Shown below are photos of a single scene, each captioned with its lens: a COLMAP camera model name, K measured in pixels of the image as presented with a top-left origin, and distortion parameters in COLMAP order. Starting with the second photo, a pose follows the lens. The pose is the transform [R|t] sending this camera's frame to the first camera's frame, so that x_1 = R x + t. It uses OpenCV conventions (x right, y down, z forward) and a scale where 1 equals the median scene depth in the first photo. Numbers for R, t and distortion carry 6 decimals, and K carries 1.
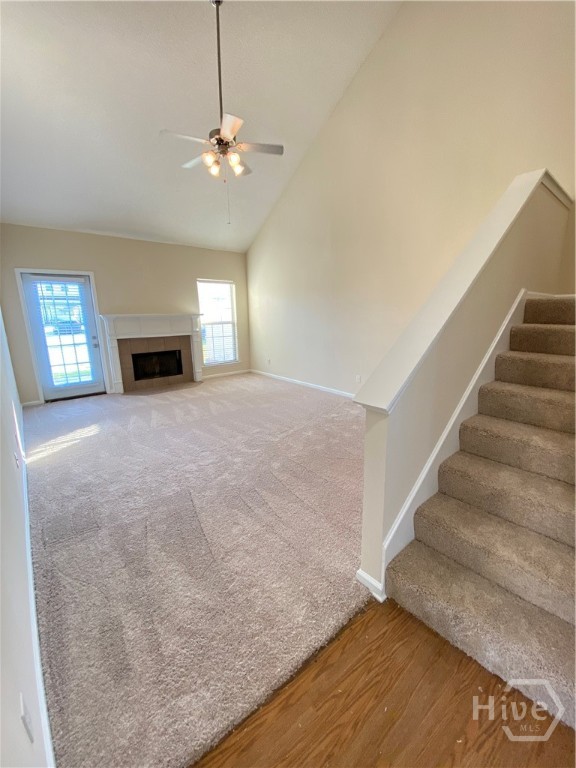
lens RADIAL K [[318.3, 0, 289.9], [0, 318.3, 382.8], [0, 0, 1]] dist [-0.004035, -0.001934]
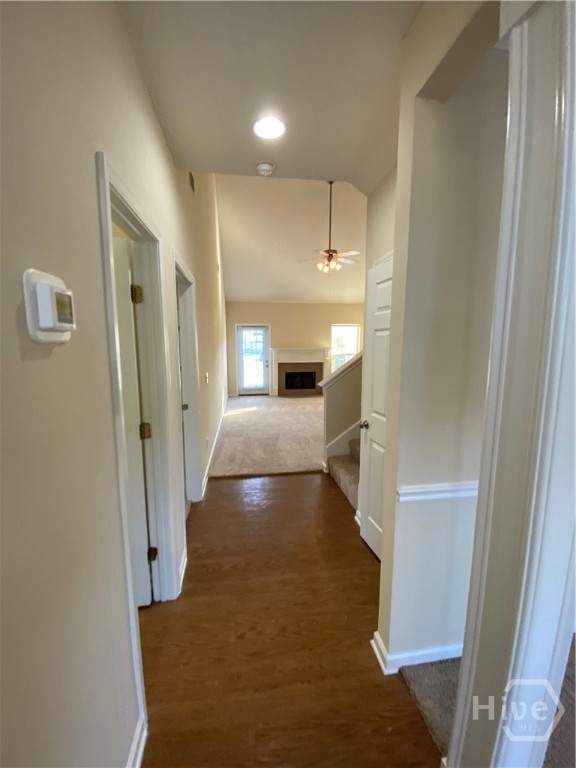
lens RADIAL K [[318.3, 0, 287.4], [0, 318.3, 385.6], [0, 0, 1]] dist [-0.004035, -0.001934]
pose [[0.846286, 0.073453, -0.527641, 0.380921], [-0.122003, 0.990849, -0.057744, 0.070293], [0.518571, 0.113241, 0.847503, -0.365852]]
